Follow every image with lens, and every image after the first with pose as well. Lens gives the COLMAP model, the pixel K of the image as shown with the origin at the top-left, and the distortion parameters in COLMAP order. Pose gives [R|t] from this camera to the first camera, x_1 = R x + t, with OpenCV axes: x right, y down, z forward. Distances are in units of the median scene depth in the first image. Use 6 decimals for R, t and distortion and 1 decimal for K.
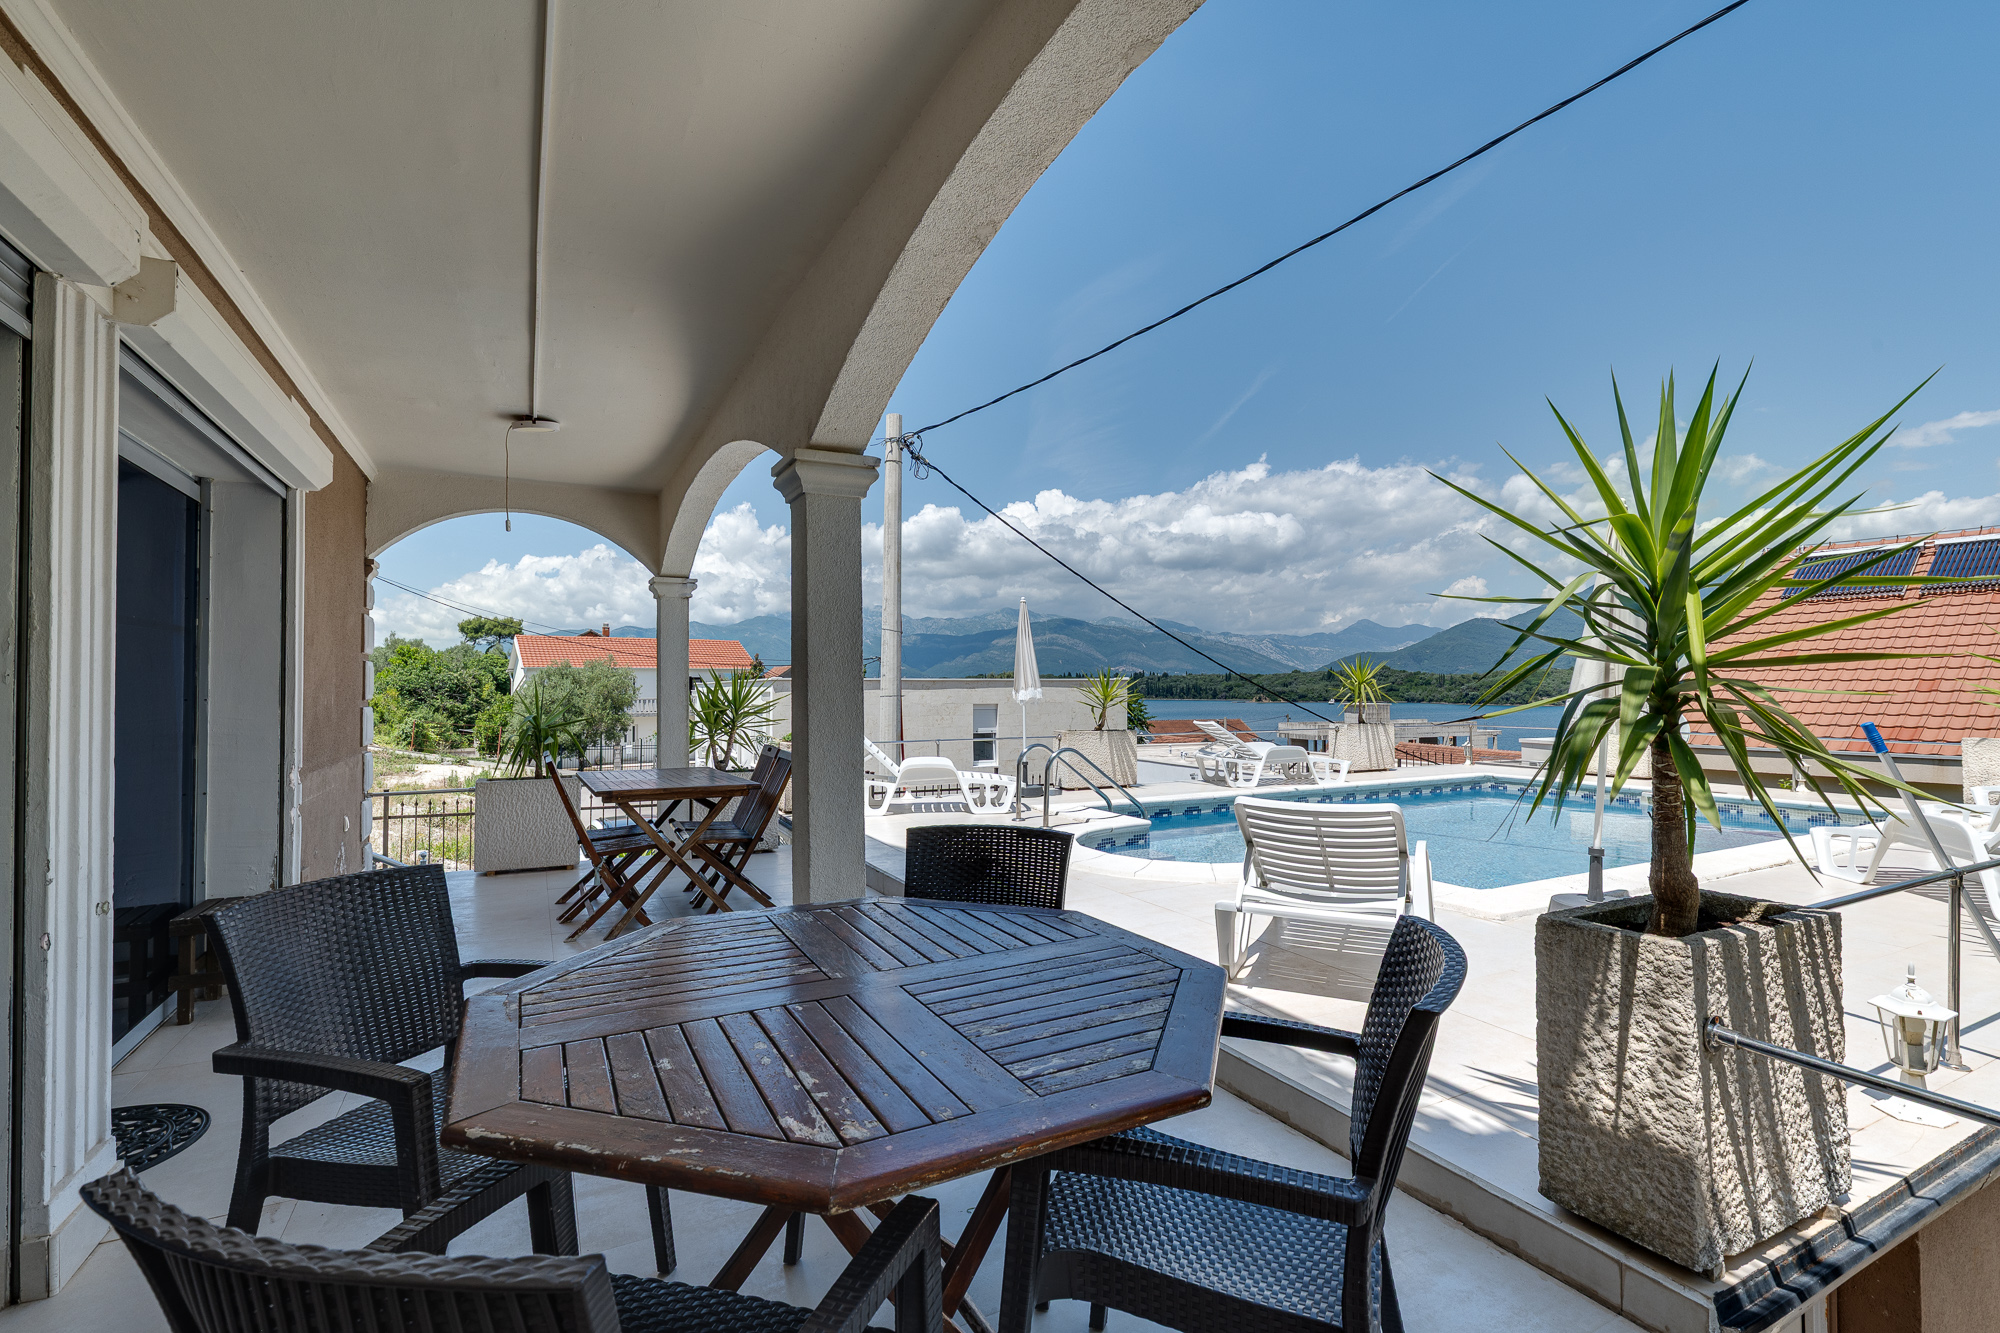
lens RADIAL K [[908.7, 0, 1001.5], [0, 908.7, 675.0], [0, 0, 1]] dist [0.001923, 0.000806]
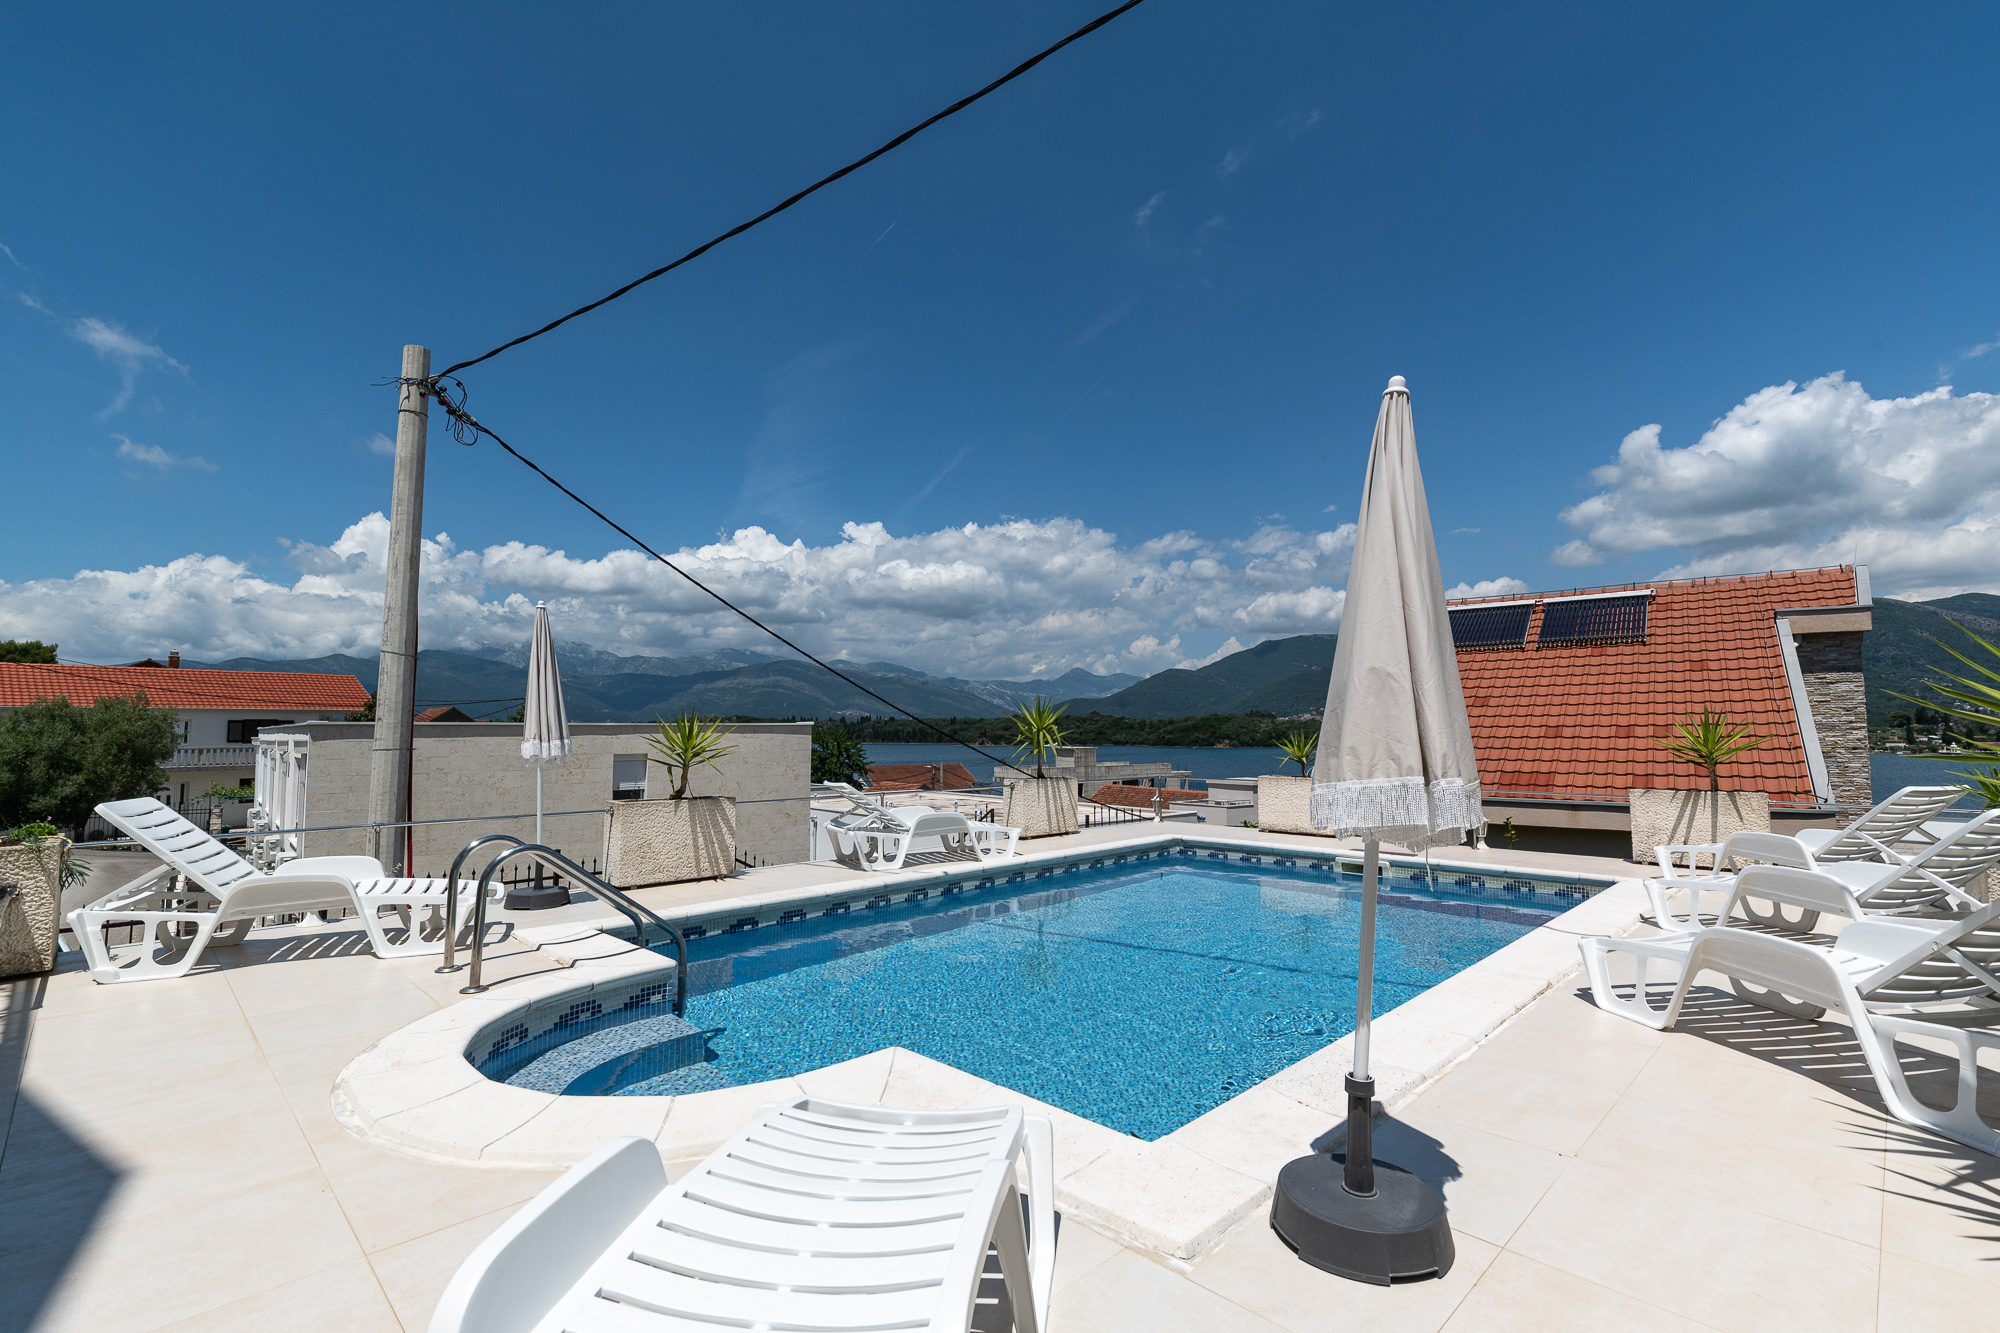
lens RADIAL K [[908.7, 0, 1001.6], [0, 908.7, 720.6], [0, 0, 1]] dist [0.001923, 0.000806]
pose [[0.956498, 0.002751, 0.291727, 0.077718], [-0.003232, 0.999994, 0.001167, -0.000324], [-0.291722, -0.002059, 0.956501, 0.139842]]
